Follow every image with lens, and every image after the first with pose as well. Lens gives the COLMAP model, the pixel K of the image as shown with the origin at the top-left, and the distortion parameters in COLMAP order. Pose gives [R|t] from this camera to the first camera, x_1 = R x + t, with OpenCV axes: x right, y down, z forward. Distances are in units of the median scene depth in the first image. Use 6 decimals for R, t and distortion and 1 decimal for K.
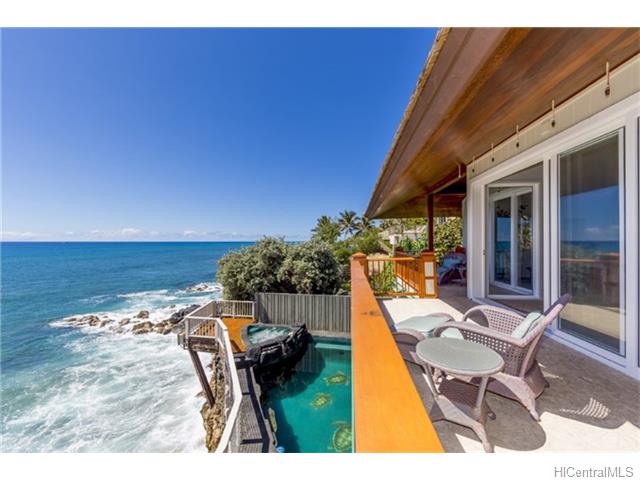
lens RADIAL K [[255.8, 0, 308.3], [0, 255.8, 242.4], [0, 0, 1]] dist [0.000187, -0.000089]
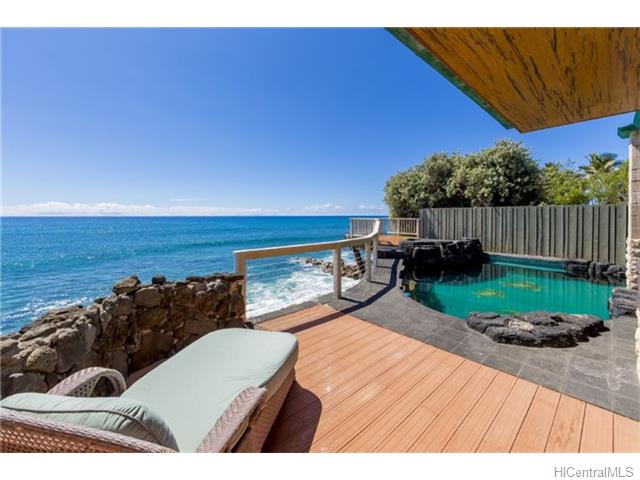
lens RADIAL K [[255.8, 0, 320.6], [0, 255.8, 239.6], [0, 0, 1]] dist [0.000187, -0.000089]
pose [[0.755648, 0.012551, -0.654858, 0.134020], [-0.012971, 0.999907, 0.004197, 0.308189], [0.654849, 0.005323, 0.755741, 0.045508]]
